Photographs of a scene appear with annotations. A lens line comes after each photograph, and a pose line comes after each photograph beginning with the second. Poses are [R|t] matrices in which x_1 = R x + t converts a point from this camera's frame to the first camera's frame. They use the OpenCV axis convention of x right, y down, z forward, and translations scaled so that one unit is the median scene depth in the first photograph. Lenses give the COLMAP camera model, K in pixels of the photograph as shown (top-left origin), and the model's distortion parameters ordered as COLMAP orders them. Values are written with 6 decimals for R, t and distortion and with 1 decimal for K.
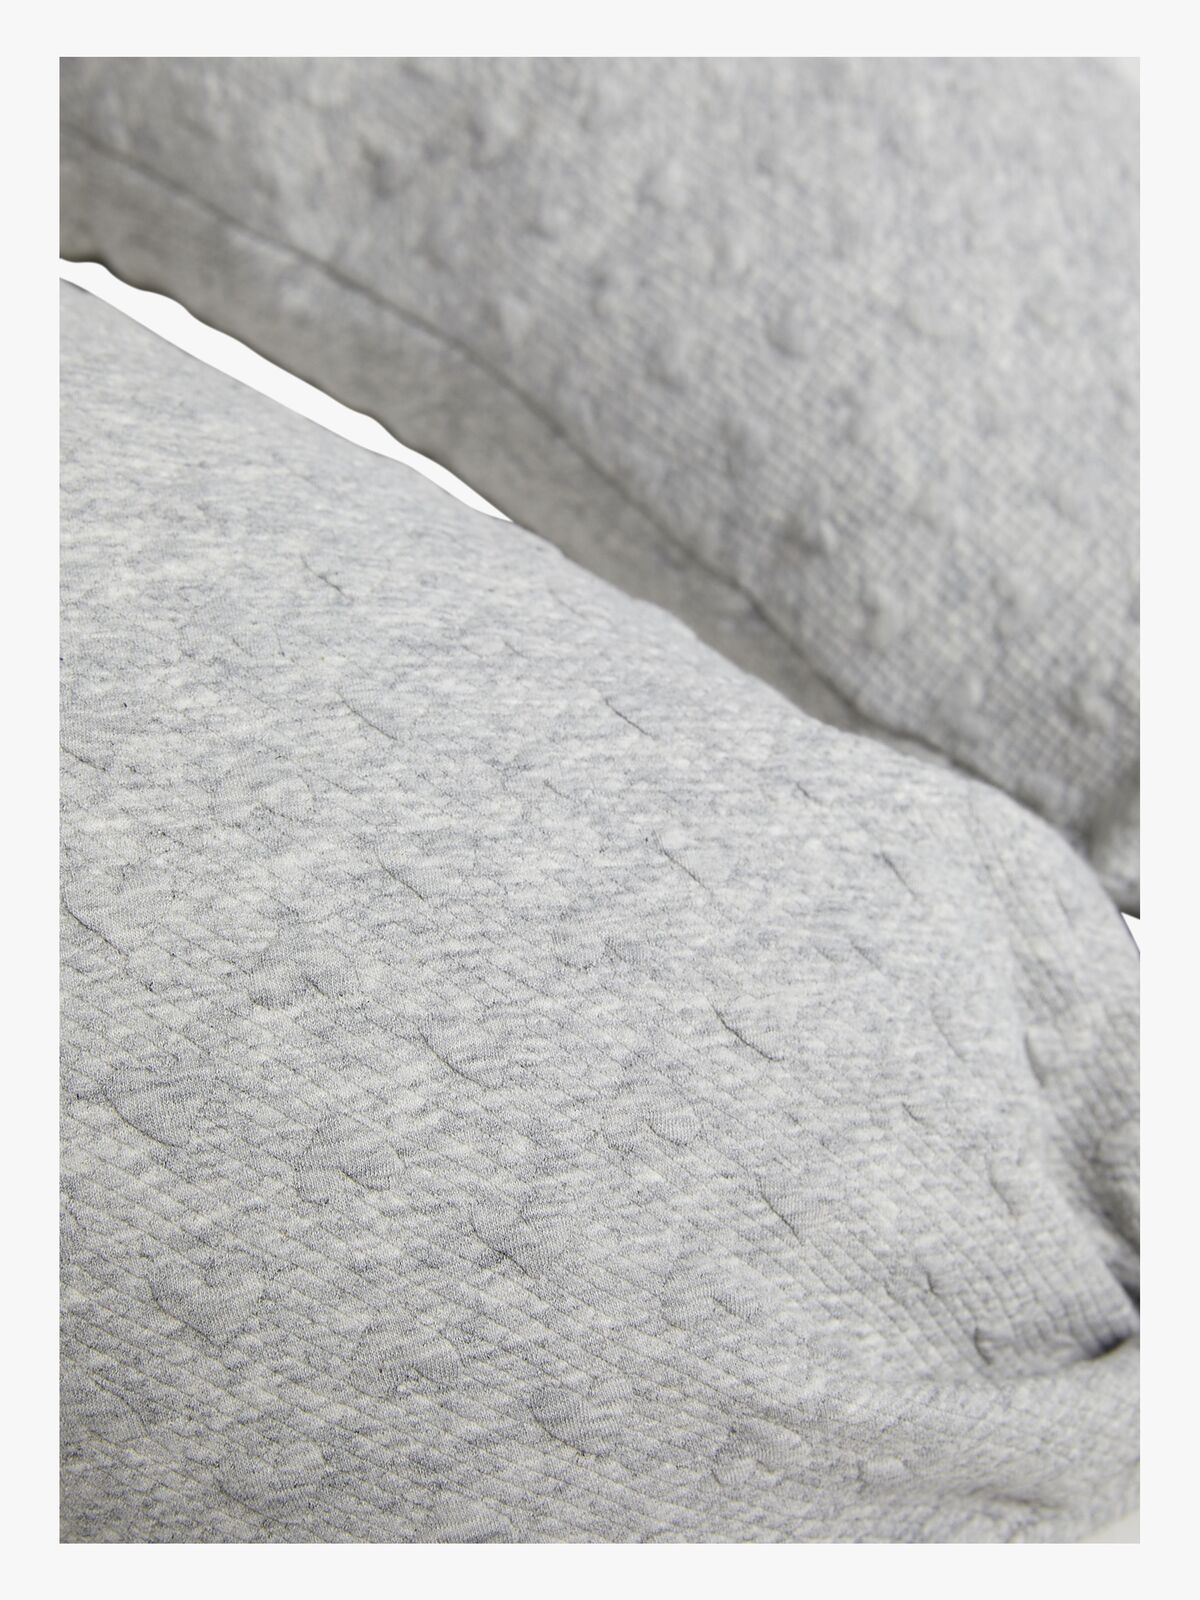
lens RADIAL K [[2528.7, 0, 597.9], [0, 2528.7, 799.0], [0, 0, 1]] dist [-0.116602, 0.000000]
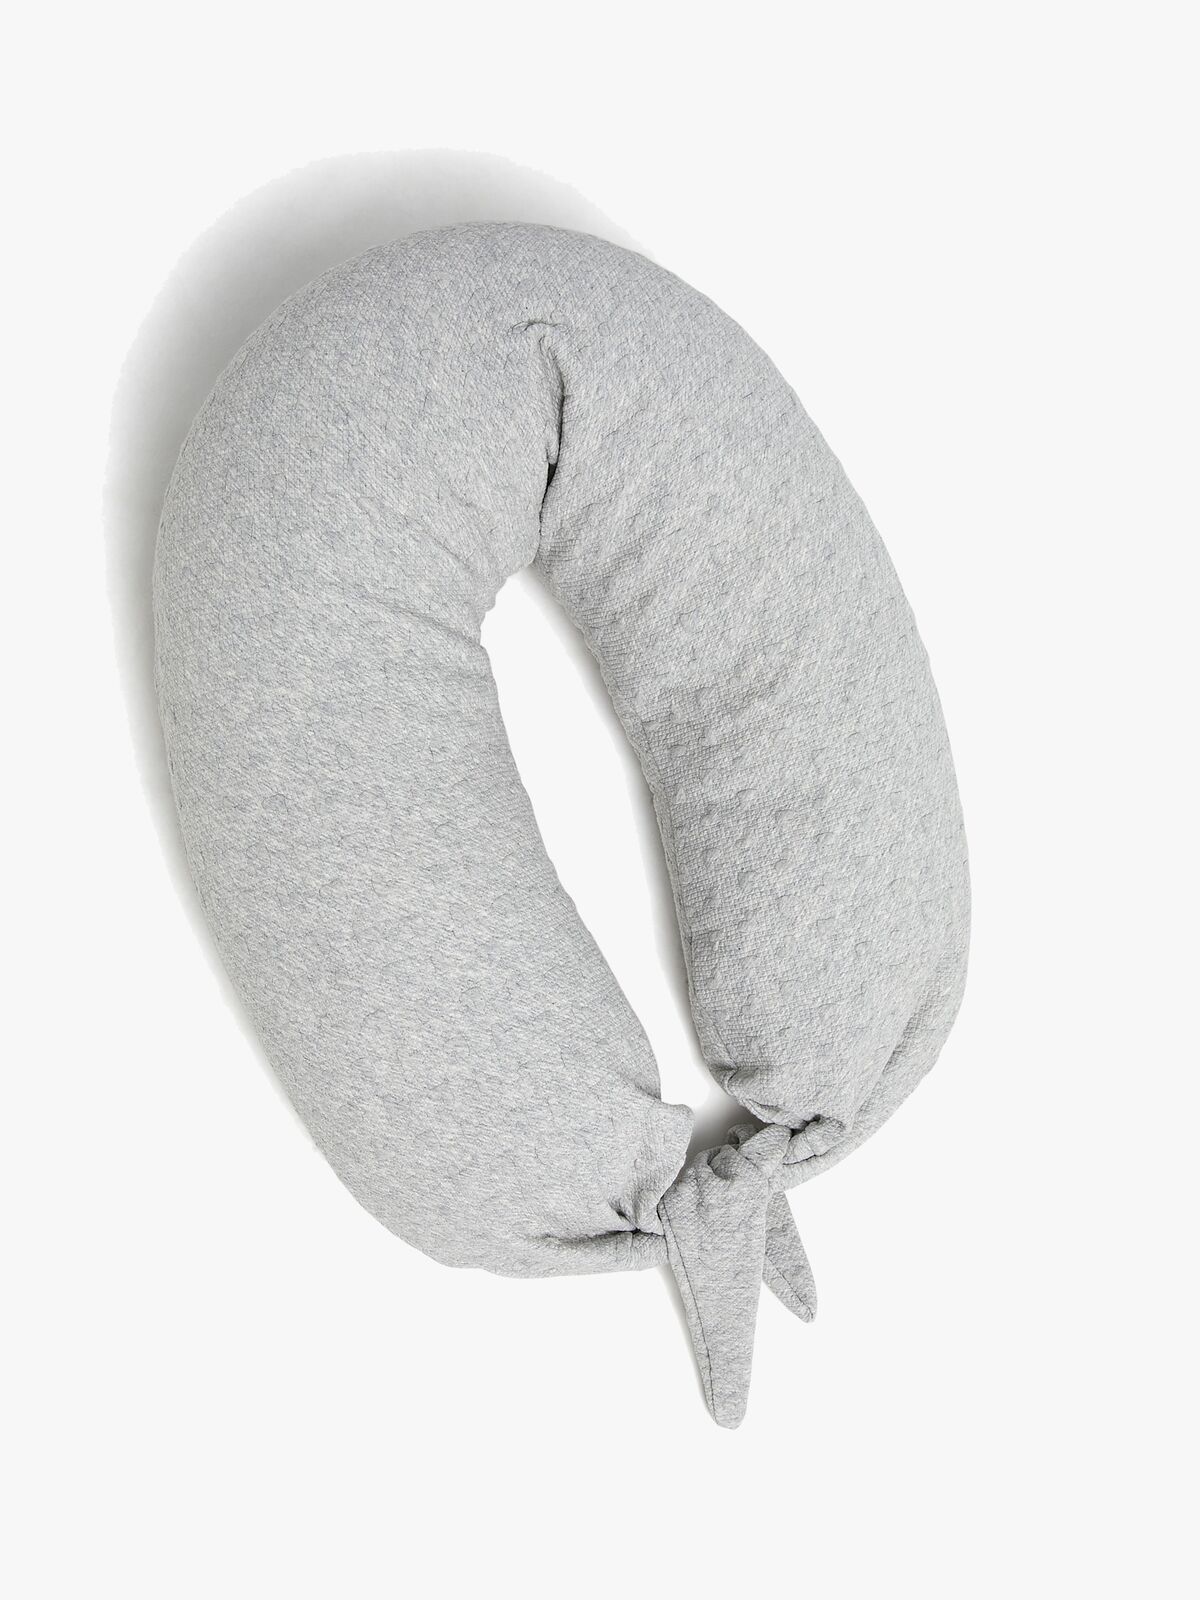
lens RADIAL K [[1853.4, 0, 601.6], [0, 1853.4, 802.2], [0, 0, 1]] dist [-0.016008, 0.000000]
pose [[0.844054, 0.535167, -0.034202, -0.049556], [-0.475939, 0.776975, 0.412060, -1.455056], [0.247095, -0.331522, 0.910515, -1.281799]]
